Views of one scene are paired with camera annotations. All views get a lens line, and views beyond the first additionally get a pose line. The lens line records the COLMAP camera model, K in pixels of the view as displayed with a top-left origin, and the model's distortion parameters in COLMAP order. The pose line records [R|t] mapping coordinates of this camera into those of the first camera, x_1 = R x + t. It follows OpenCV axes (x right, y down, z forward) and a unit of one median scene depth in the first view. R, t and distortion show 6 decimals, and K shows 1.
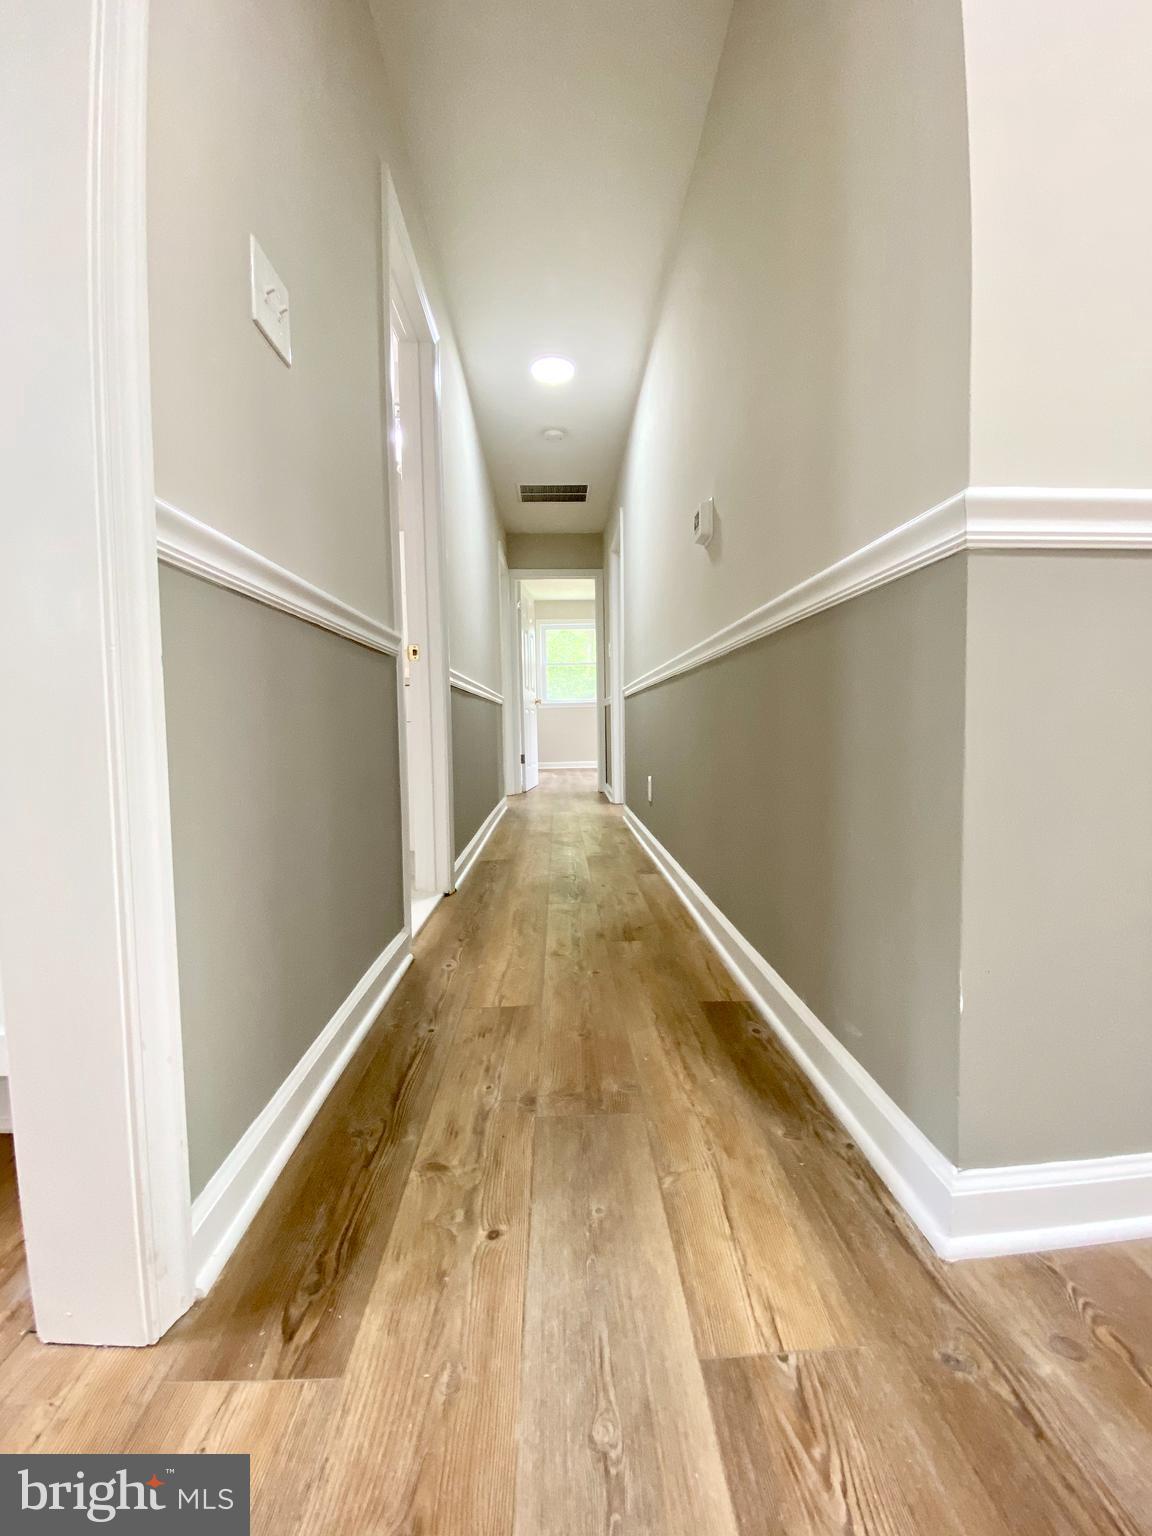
lens RADIAL K [[622.3, 0, 576.0], [0, 622.3, 768.0], [0, 0, 1]] dist [0.021822, -0.019644]
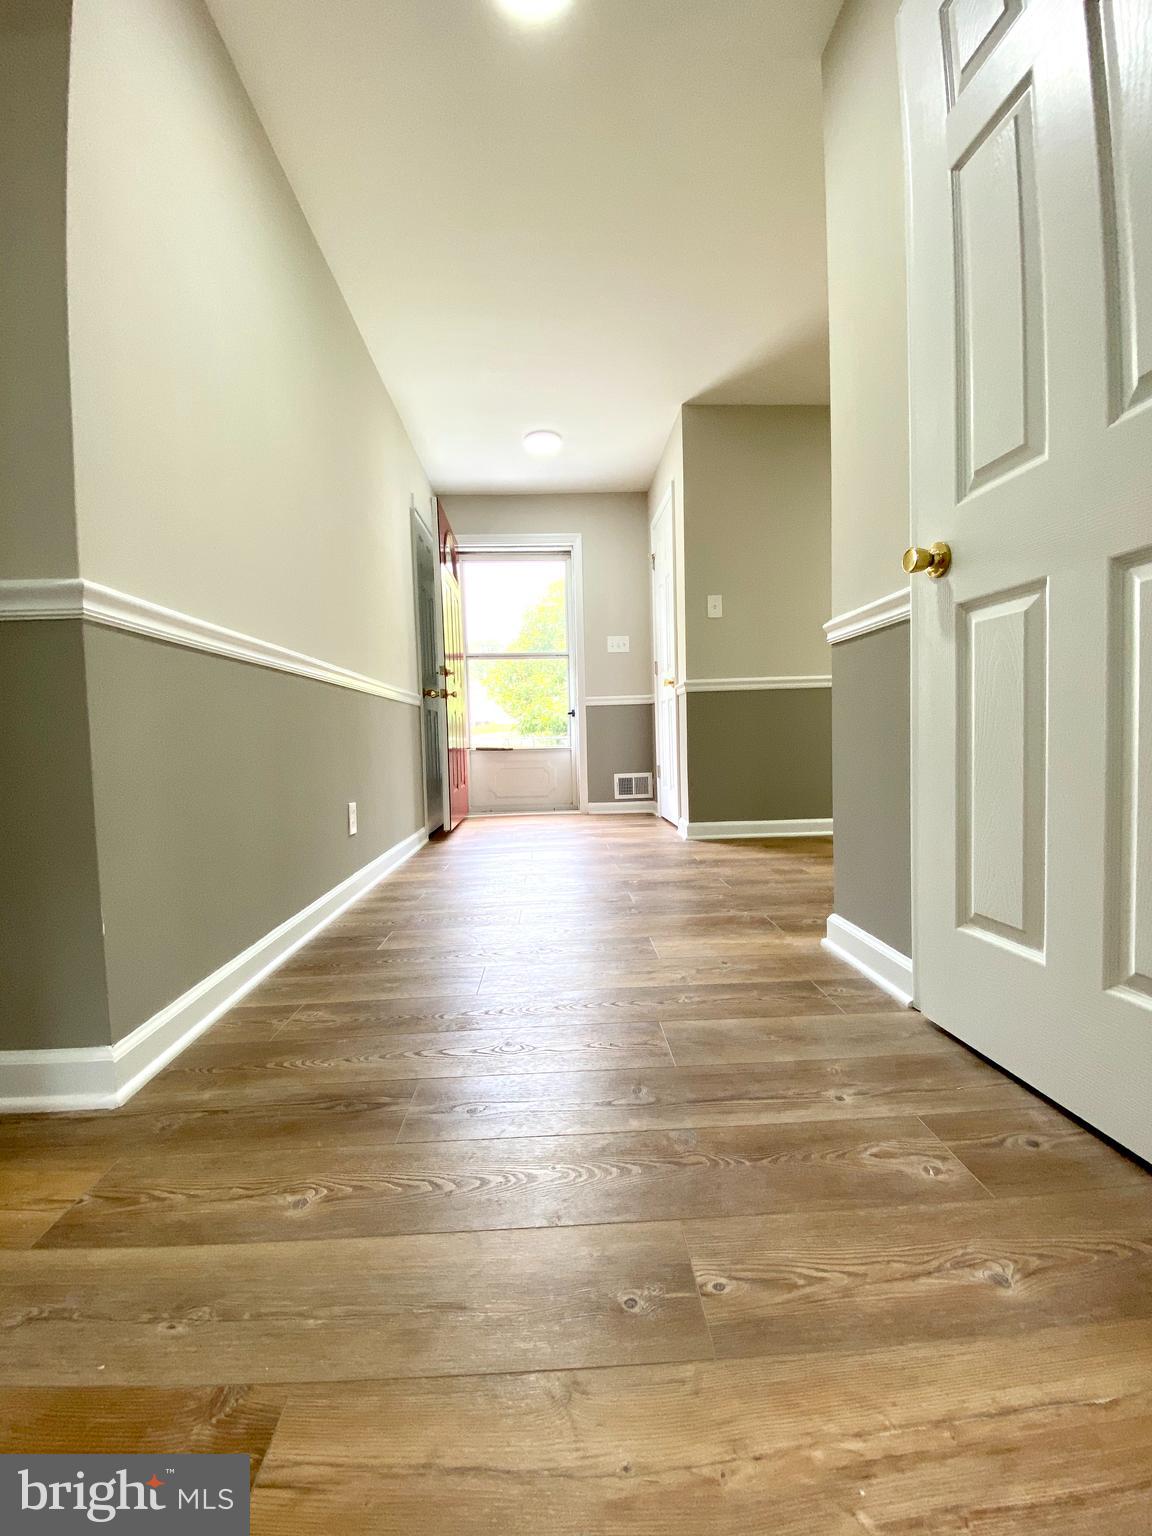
lens RADIAL K [[622.3, 0, 576.0], [0, 622.3, 768.0], [0, 0, 1]] dist [0.021822, -0.019644]
pose [[0.001016, -0.023717, 0.999718, -0.991444], [0.072625, 0.997081, 0.023580, 0.052880], [-0.997359, 0.072580, 0.002736, -0.147044]]
